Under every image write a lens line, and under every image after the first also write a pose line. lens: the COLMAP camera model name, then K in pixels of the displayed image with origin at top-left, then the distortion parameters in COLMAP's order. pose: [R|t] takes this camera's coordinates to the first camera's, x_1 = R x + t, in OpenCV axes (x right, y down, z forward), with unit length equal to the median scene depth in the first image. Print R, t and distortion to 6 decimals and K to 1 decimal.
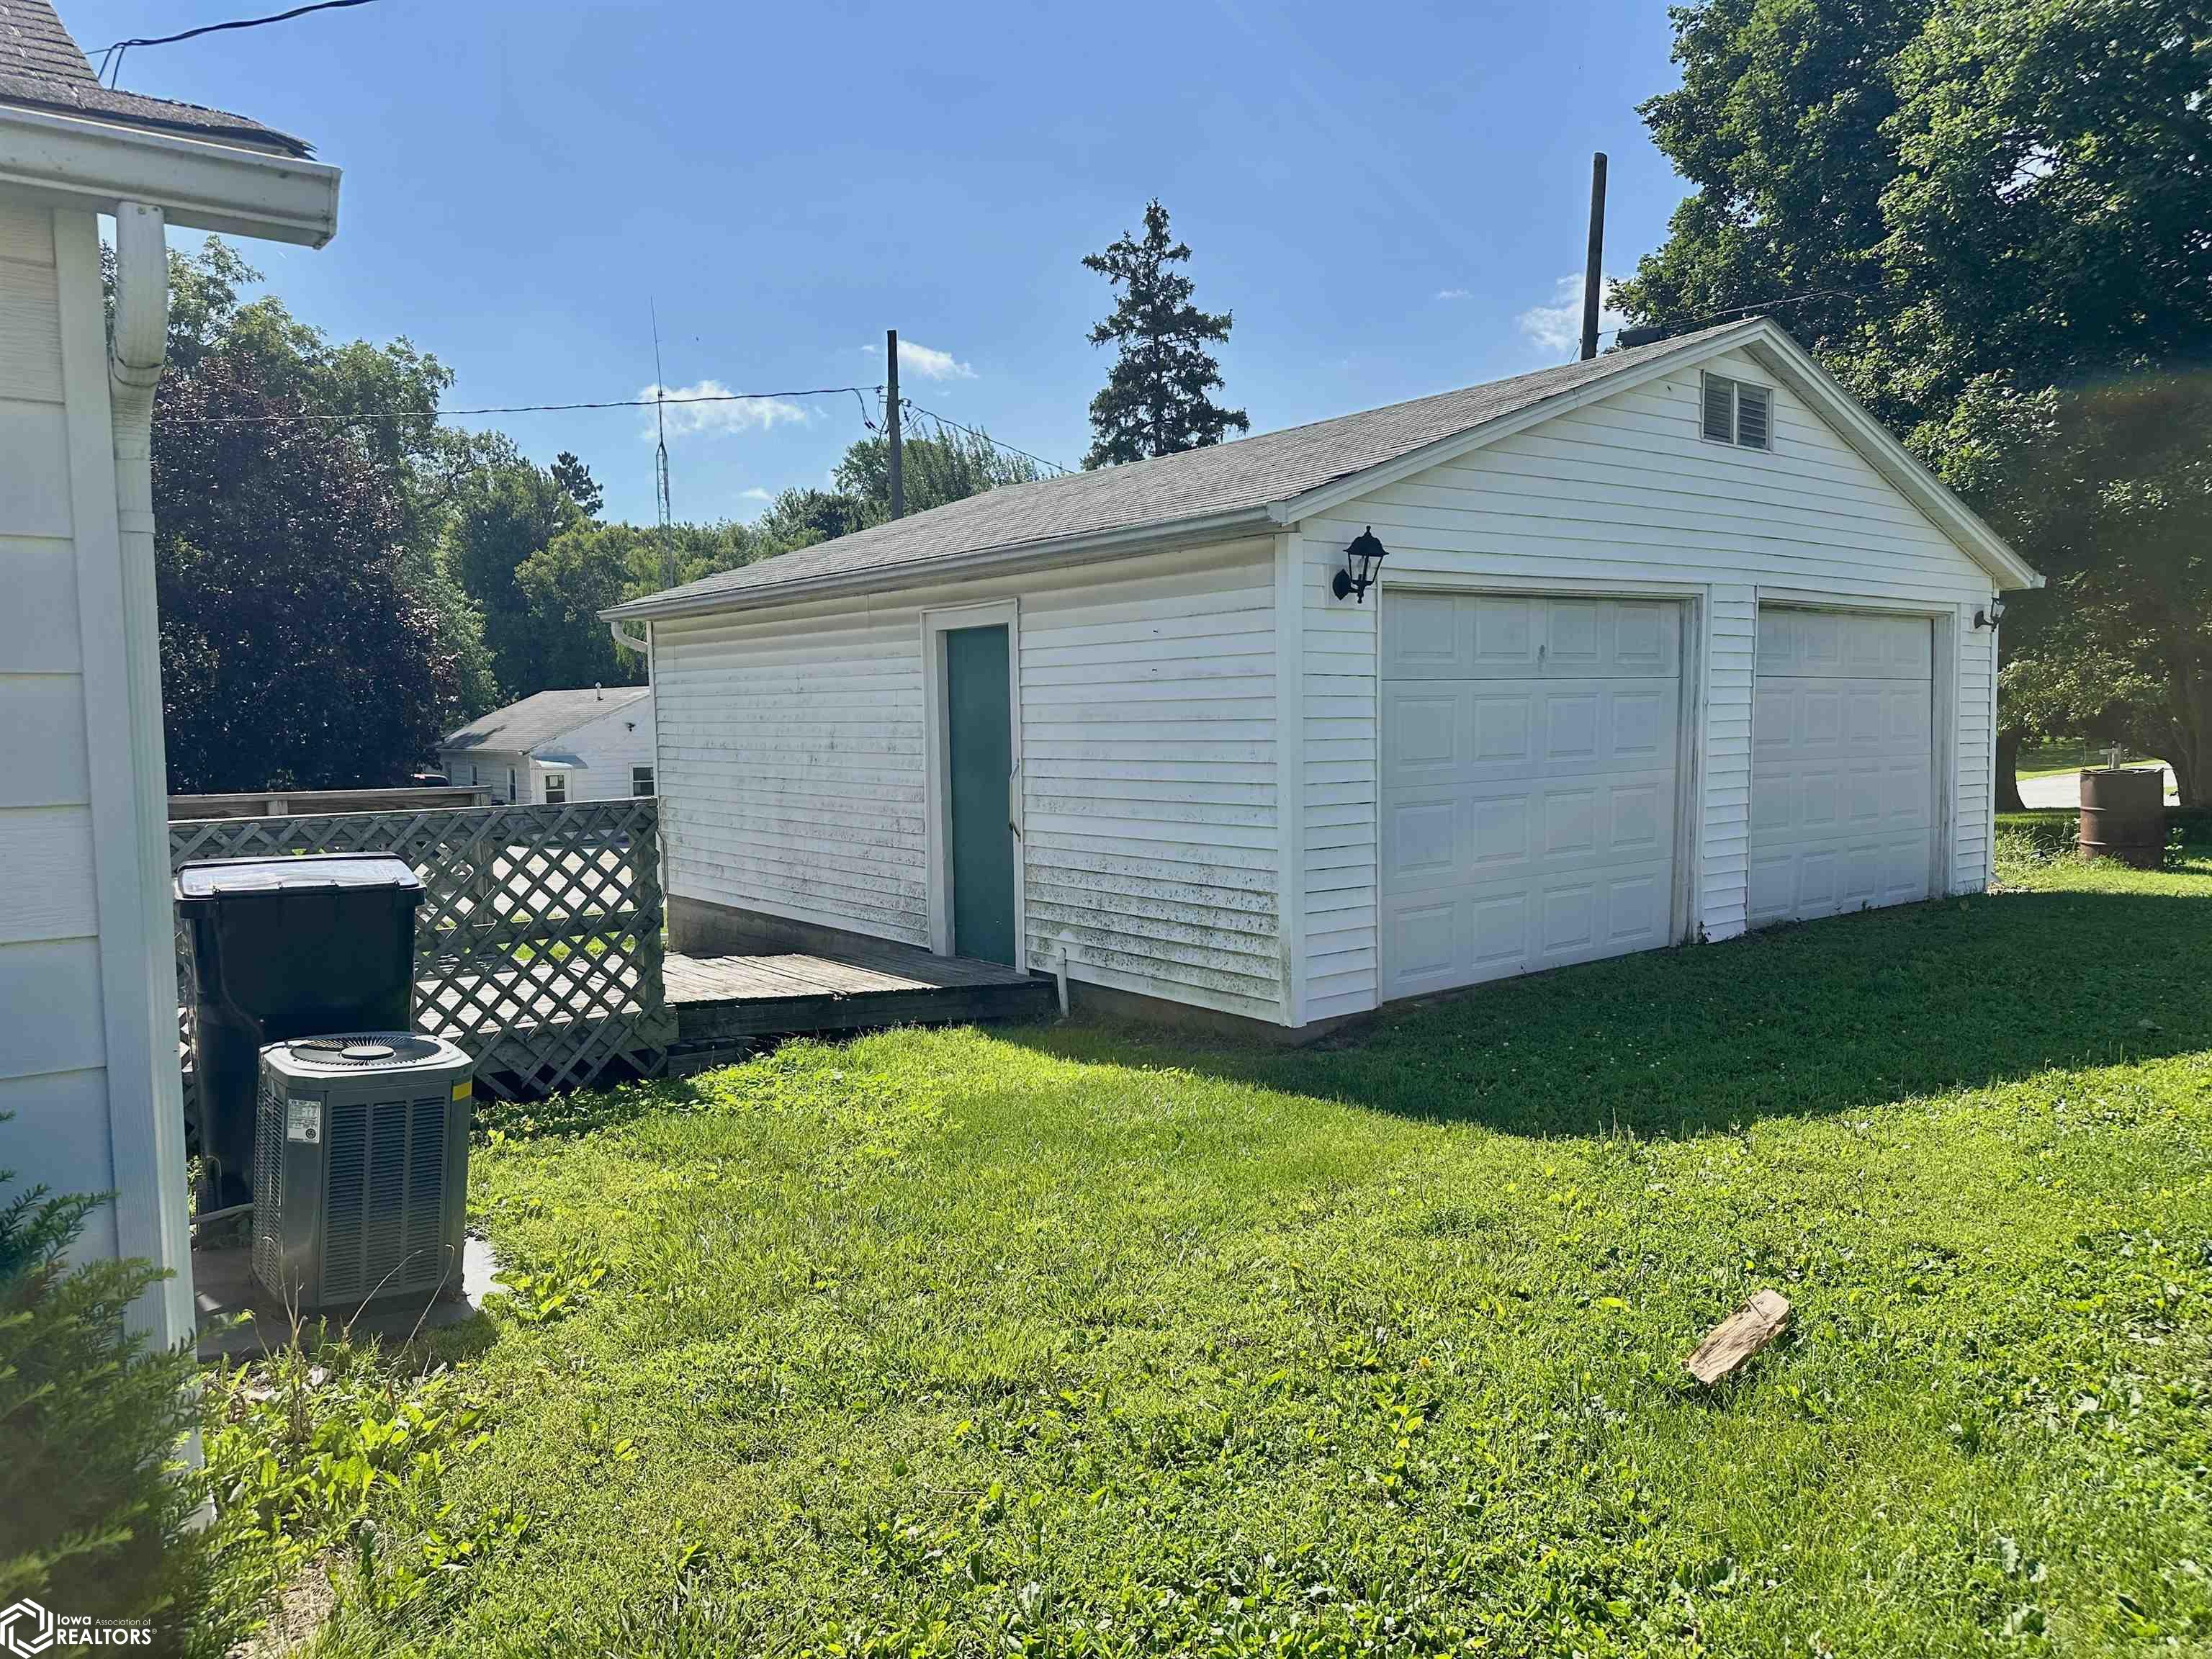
lens RADIAL K [[1554.2, 0, 1106.0], [0, 1554.2, 829.5], [0, 0, 1]] dist [0.099625, -0.154523]
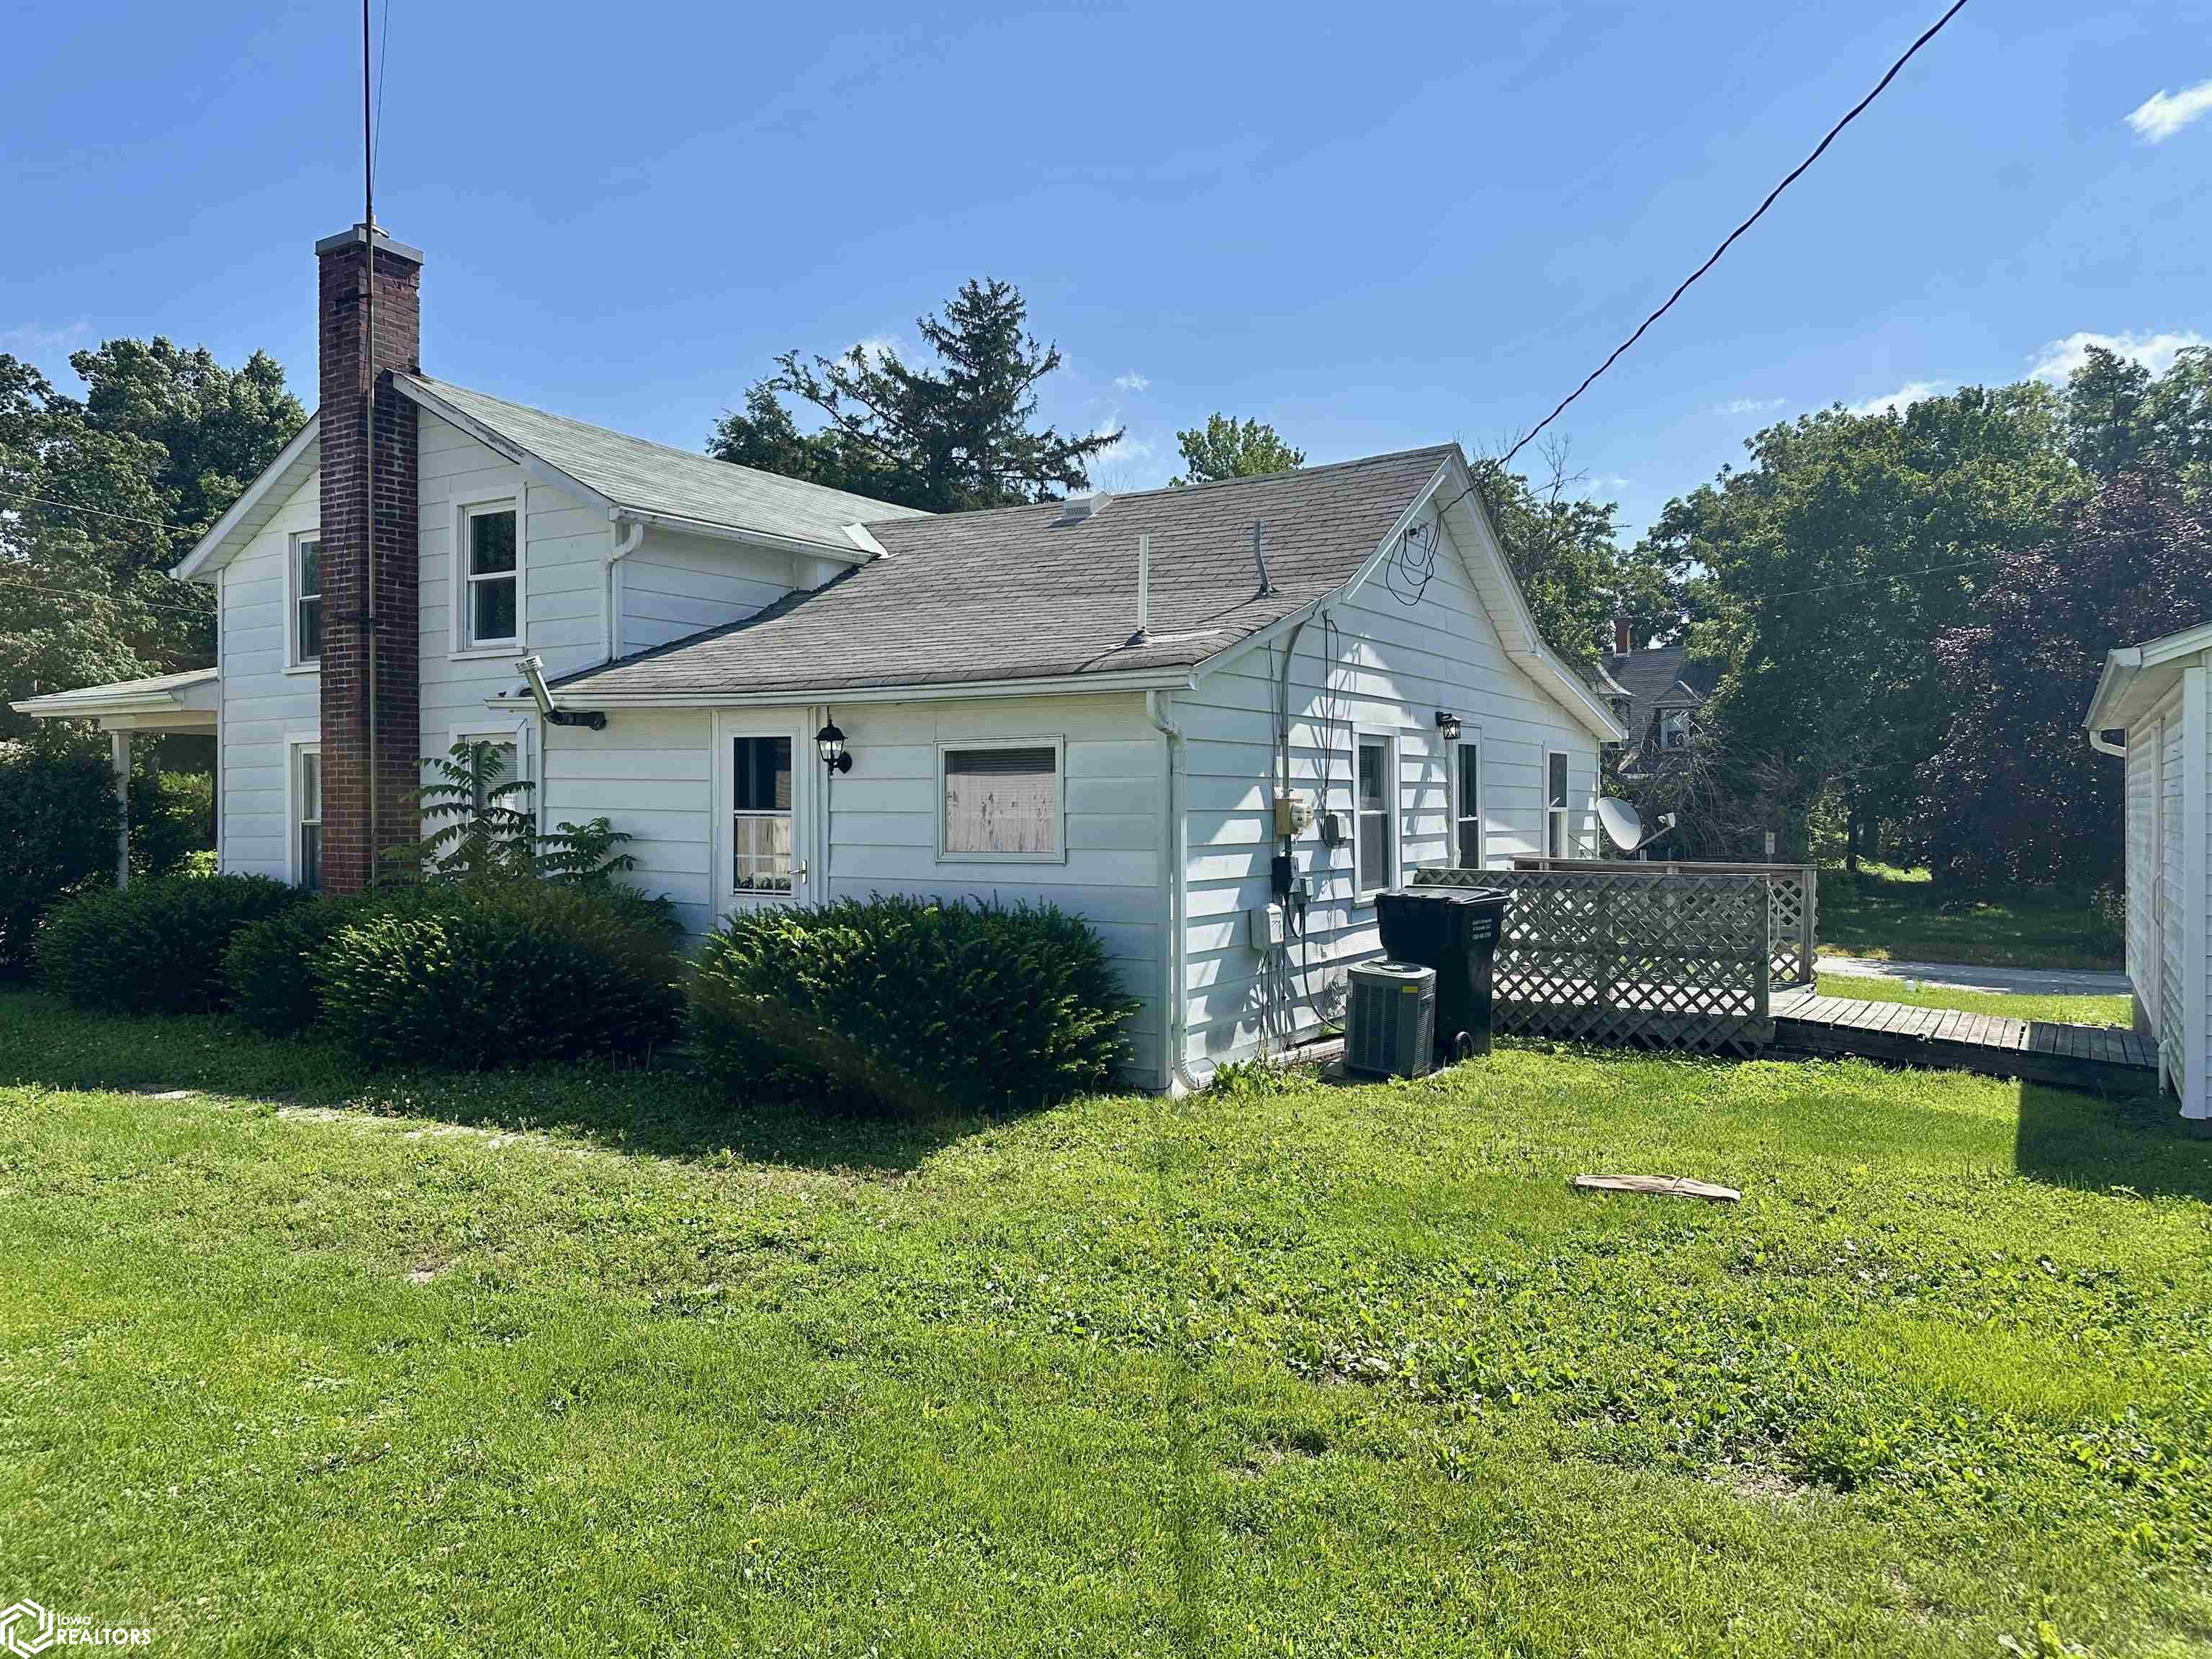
lens RADIAL K [[1579.7, 0, 1105.0], [0, 1579.7, 831.7], [0, 0, 1]] dist [0.119671, -0.143137]
pose [[0.339705, 0.031483, -0.940005, 0.641116], [-0.074282, 0.997216, 0.006554, -0.017033], [0.937594, 0.067599, 0.341098, -0.081006]]
